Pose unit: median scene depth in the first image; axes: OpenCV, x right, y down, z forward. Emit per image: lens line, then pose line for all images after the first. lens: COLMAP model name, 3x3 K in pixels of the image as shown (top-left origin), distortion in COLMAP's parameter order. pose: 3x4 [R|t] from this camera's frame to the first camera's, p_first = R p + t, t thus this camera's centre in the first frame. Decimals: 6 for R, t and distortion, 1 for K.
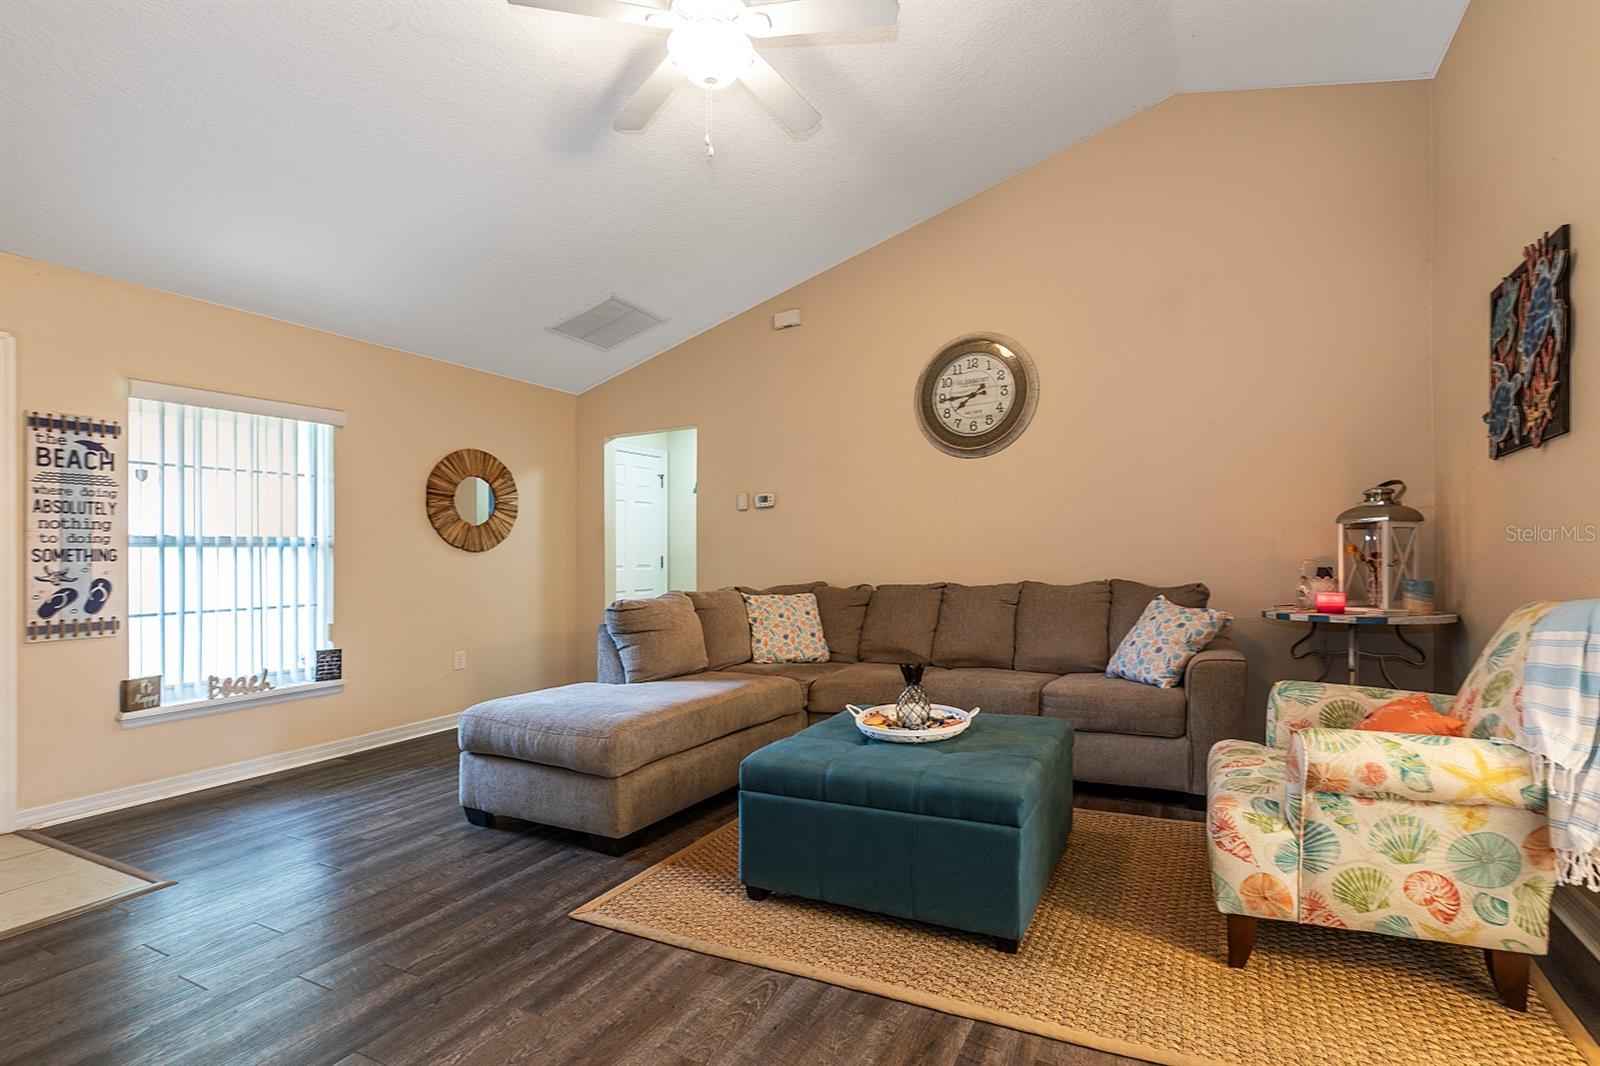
lens RADIAL K [[734.8, 0, 847.3], [0, 734.8, 555.0], [0, 0, 1]] dist [0.001977, 0.001354]
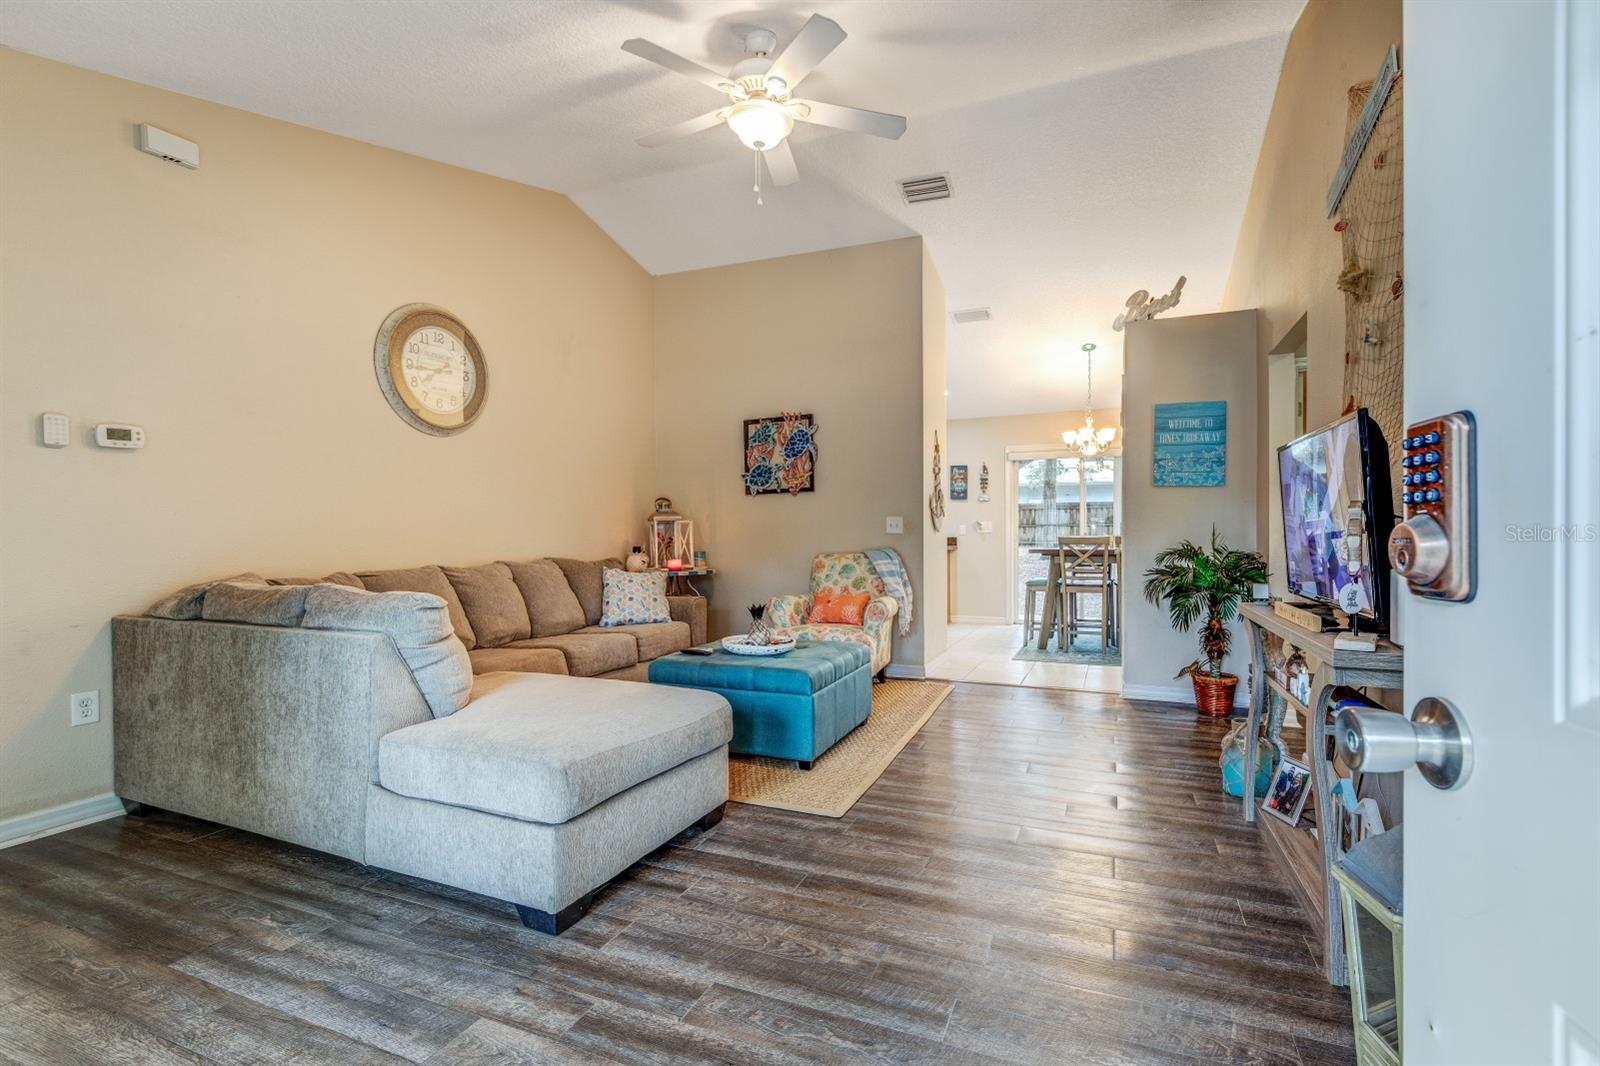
lens RADIAL K [[734.8, 0, 797.5], [0, 734.8, 538.8], [0, 0, 1]] dist [0.001977, 0.001354]
pose [[-0.057724, 0.010942, 0.998273, -0.910487], [-0.003269, 0.999933, -0.011149, 0.016041], [-0.998327, -0.003907, -0.057685, 0.638110]]
